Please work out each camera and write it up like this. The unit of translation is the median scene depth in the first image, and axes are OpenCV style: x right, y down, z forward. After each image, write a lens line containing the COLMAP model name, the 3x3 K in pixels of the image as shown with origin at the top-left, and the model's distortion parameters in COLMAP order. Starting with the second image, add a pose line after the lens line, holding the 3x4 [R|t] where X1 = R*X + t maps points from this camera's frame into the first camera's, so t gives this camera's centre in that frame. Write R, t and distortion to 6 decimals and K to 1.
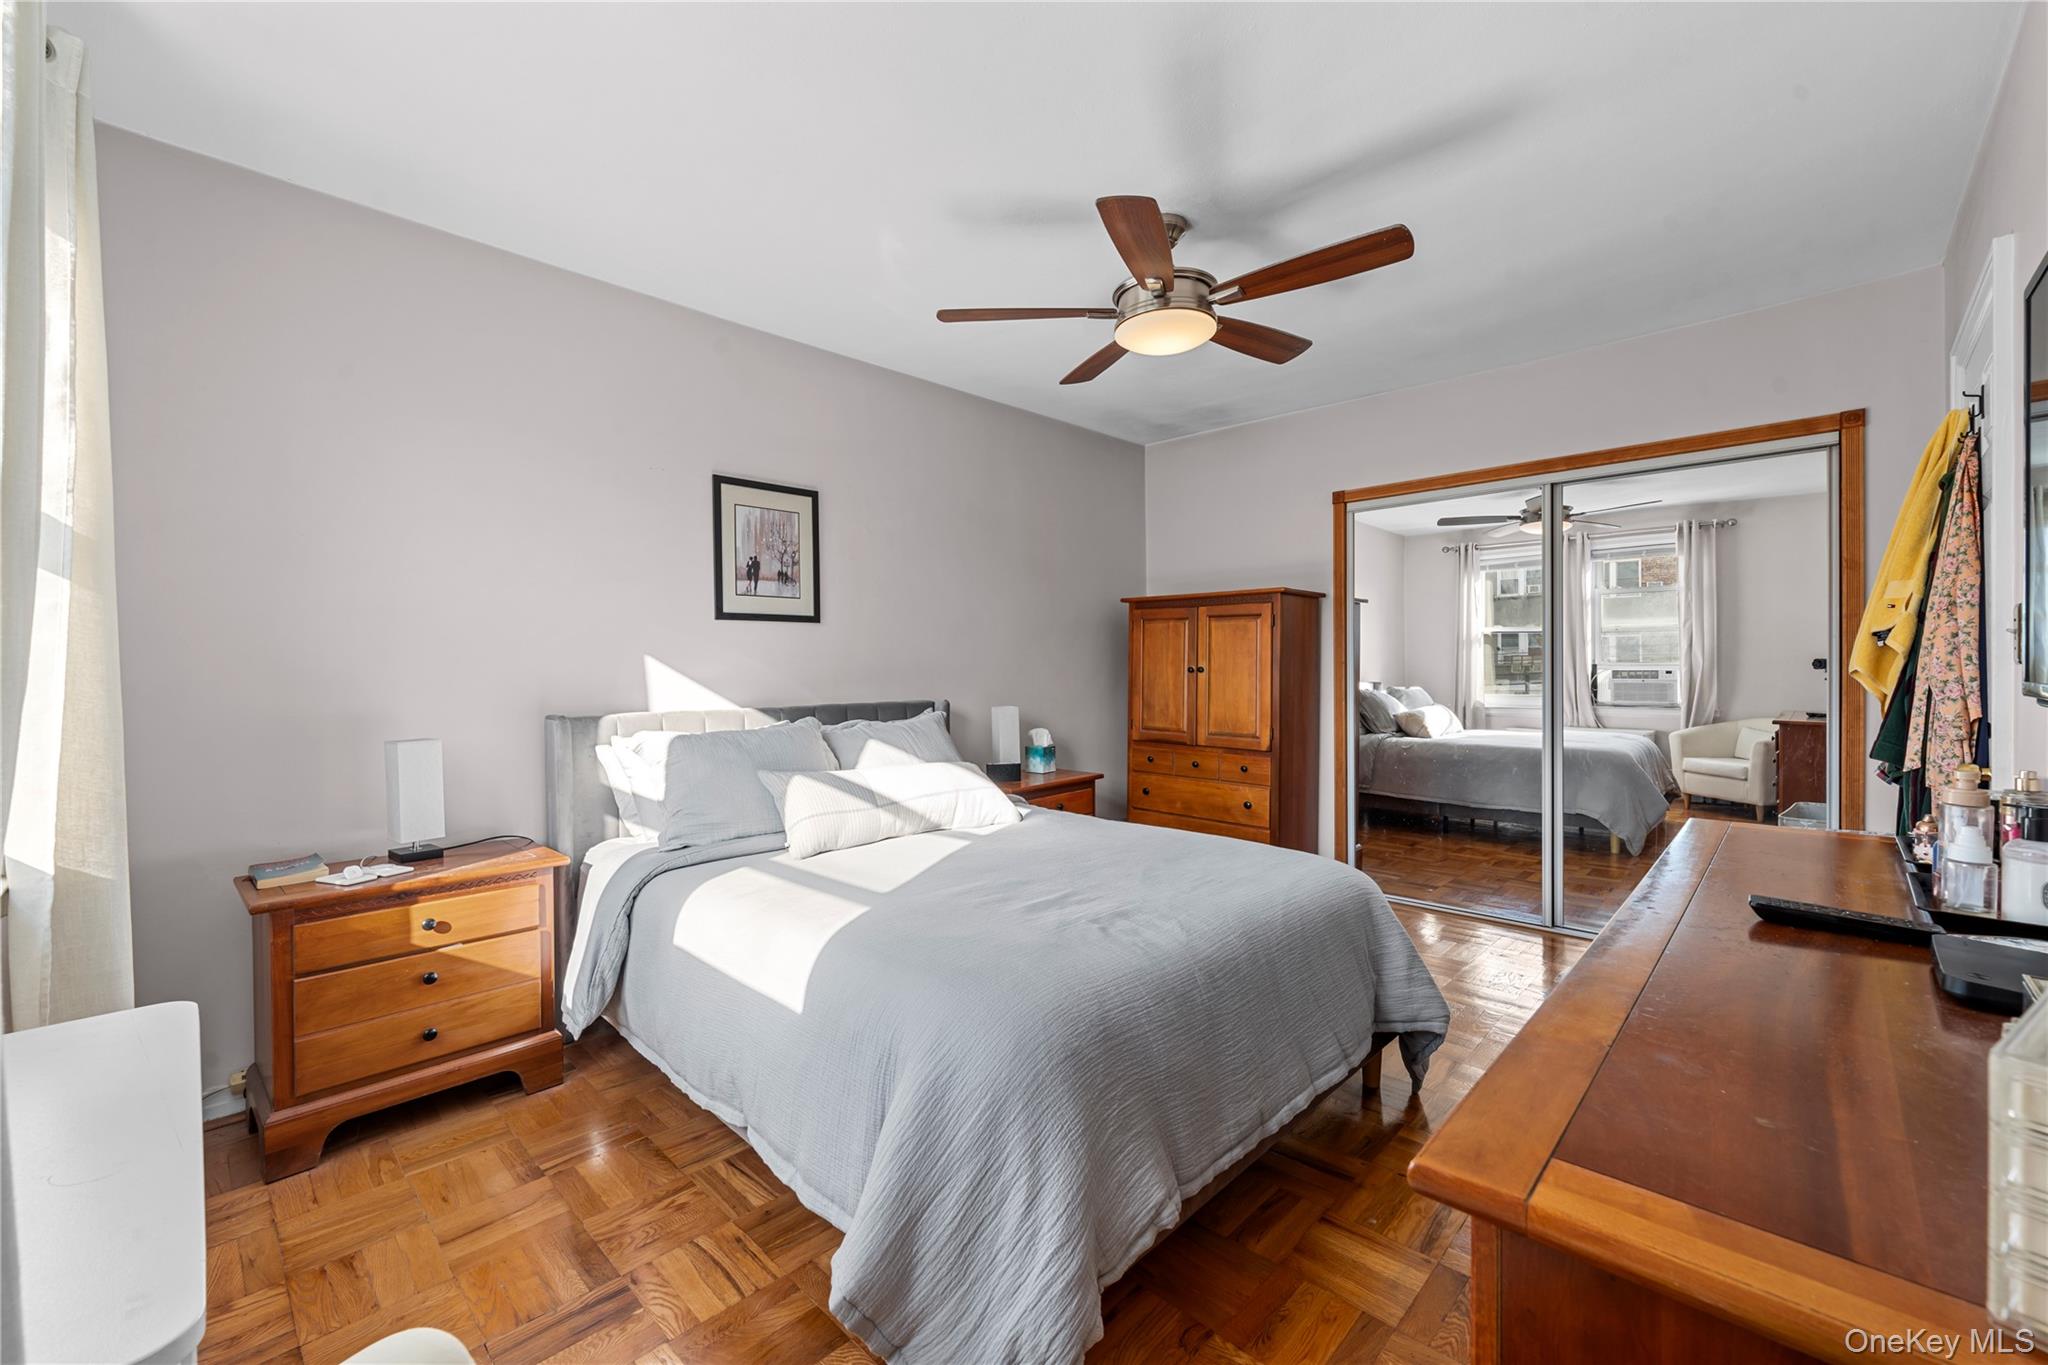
lens RADIAL K [[837.9, 0, 1024.3], [0, 837.9, 671.5], [0, 0, 1]] dist [0.000247, -0.000006]
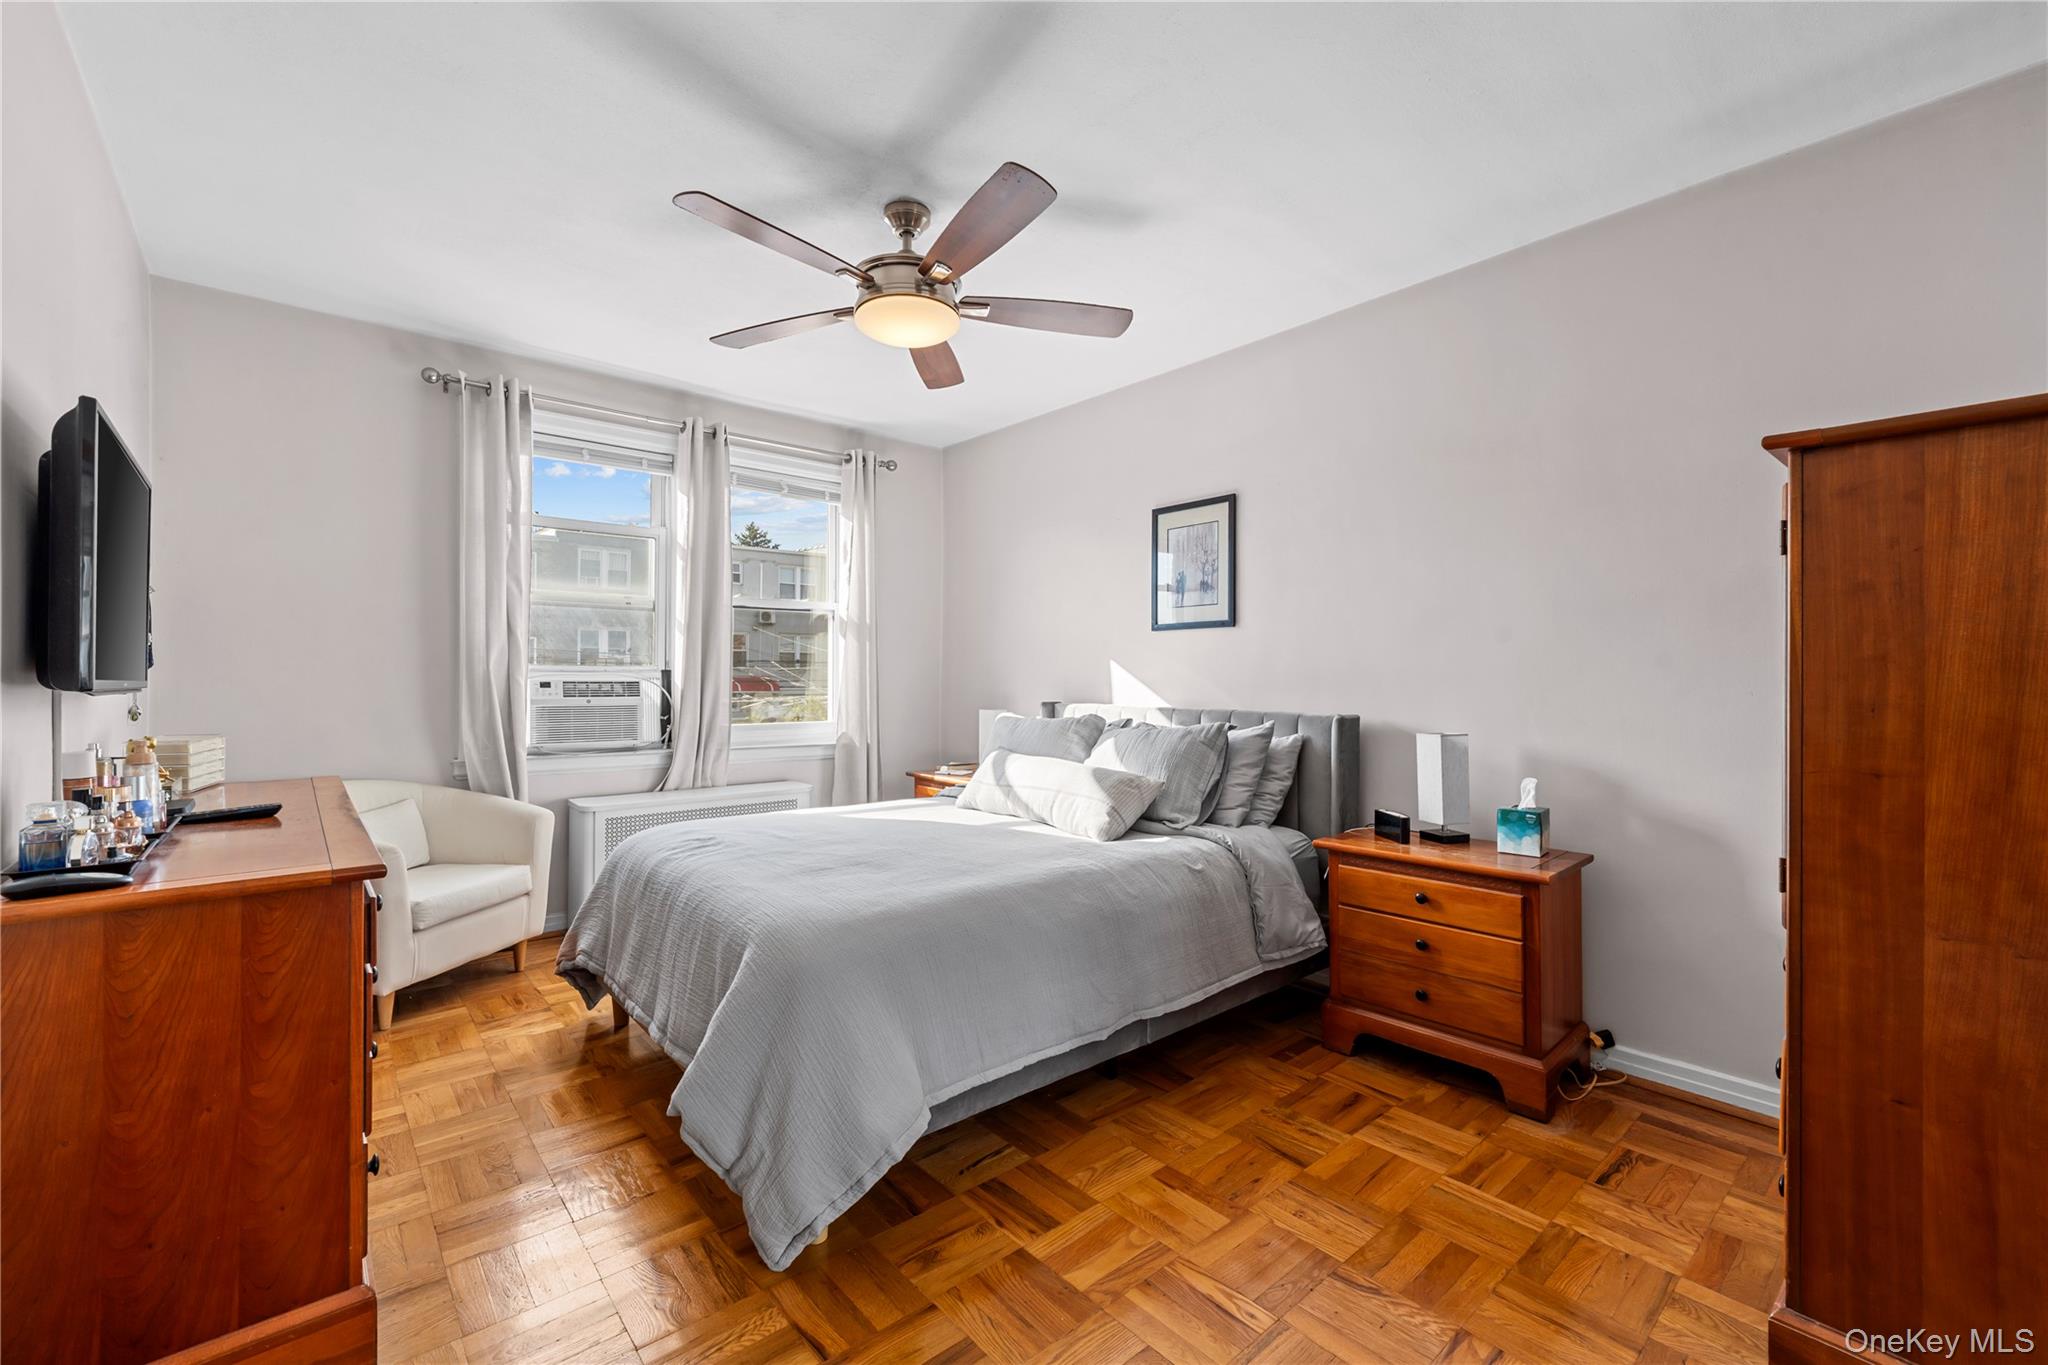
lens RADIAL K [[837.9, 0, 1022.2], [0, 837.9, 675.4], [0, 0, 1]] dist [0.000247, -0.000006]
pose [[-0.073978, 0.010269, -0.997207, 0.796535], [-0.004088, 0.999935, 0.010600, -0.010267], [0.997252, 0.004861, -0.073931, 0.861683]]
